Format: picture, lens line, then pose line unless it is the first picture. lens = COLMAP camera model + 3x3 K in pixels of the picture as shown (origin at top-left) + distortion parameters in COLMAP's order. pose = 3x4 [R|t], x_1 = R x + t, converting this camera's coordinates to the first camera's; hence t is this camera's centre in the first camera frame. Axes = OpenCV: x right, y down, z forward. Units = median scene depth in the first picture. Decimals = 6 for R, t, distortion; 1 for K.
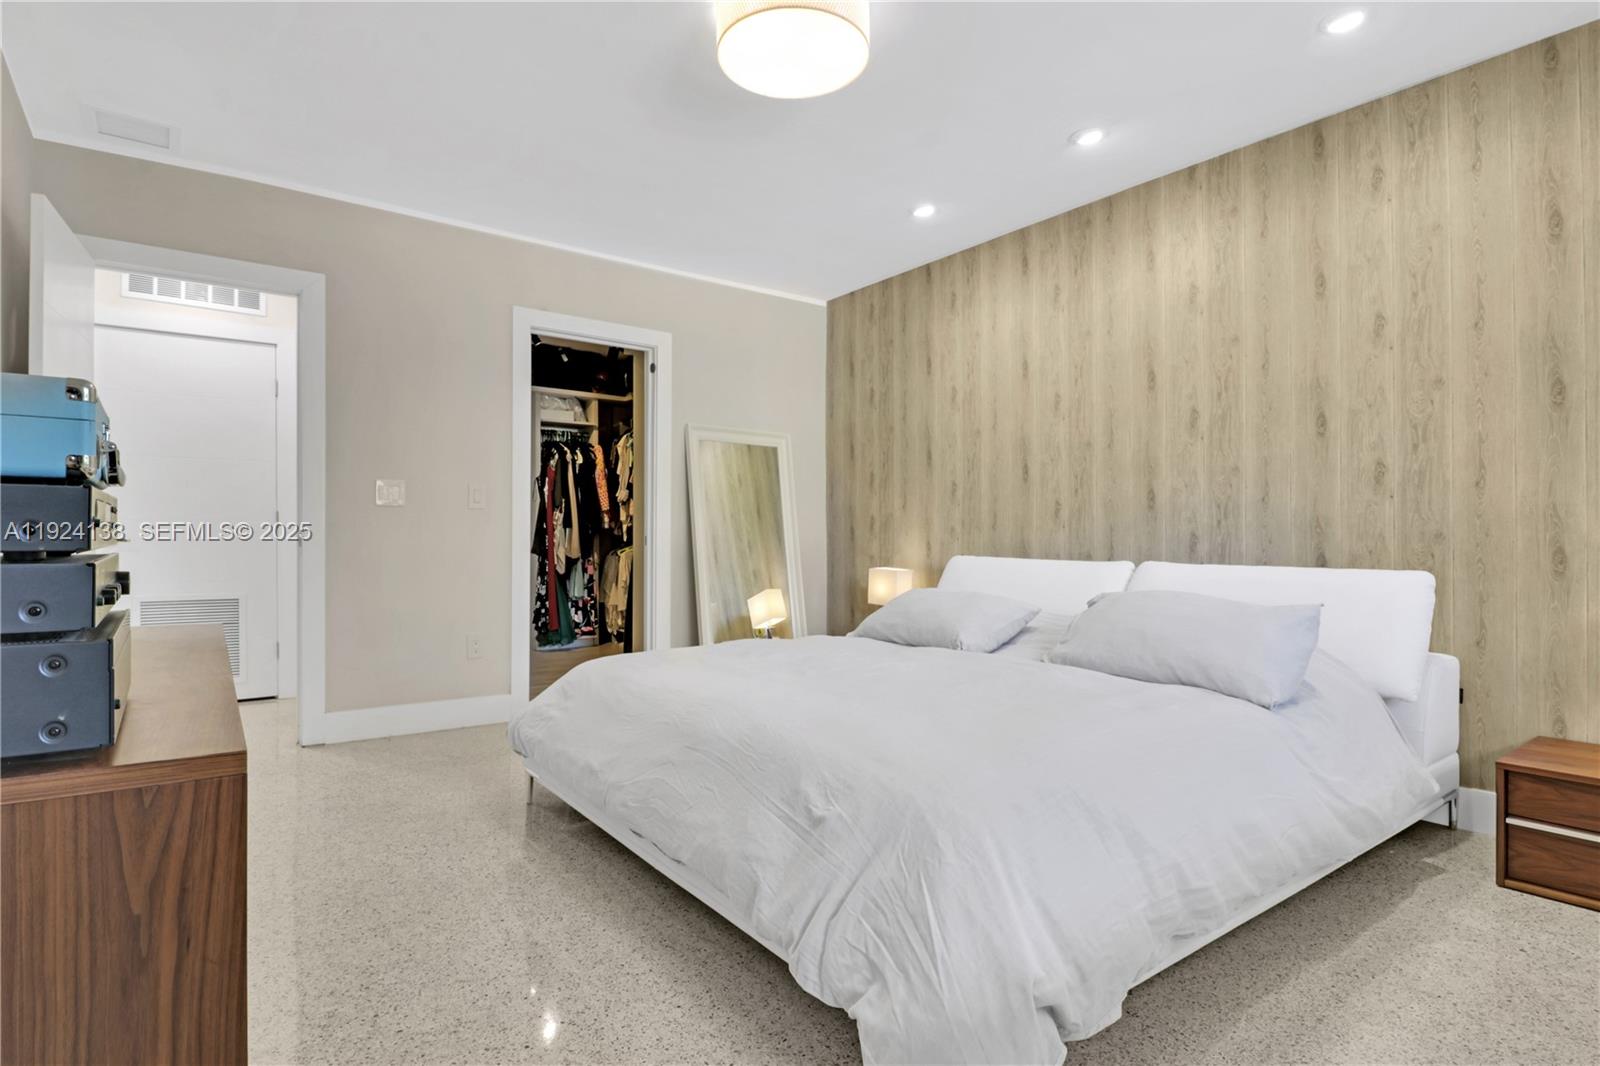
lens RADIAL K [[808.1, 0, 800.0], [0, 808.1, 533.0], [0, 0, 1]] dist [-0.010138, -0.000241]
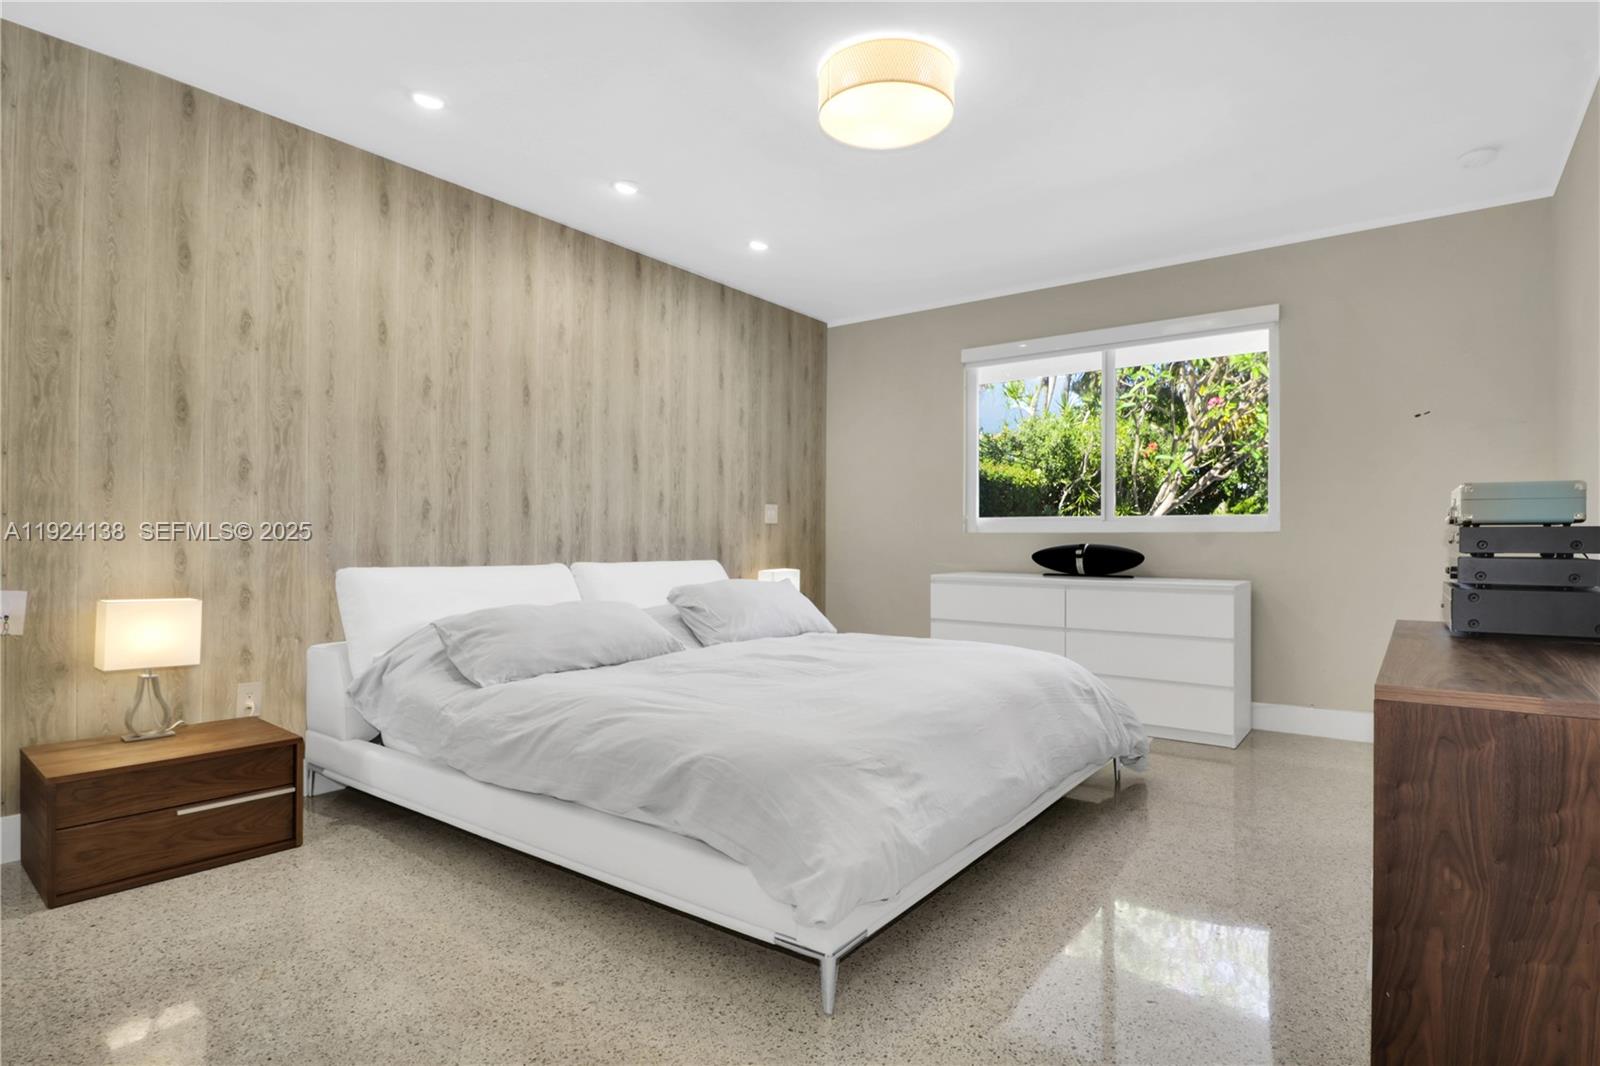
lens RADIAL K [[834.1, 0, 799.8], [0, 834.1, 524.8], [0, 0, 1]] dist [-0.025476, -0.000500]
pose [[-0.286506, 0.001406, 0.958078, -0.677761], [-0.019547, 0.999782, -0.007312, -0.014182], [-0.957879, -0.020823, -0.286416, 0.892962]]
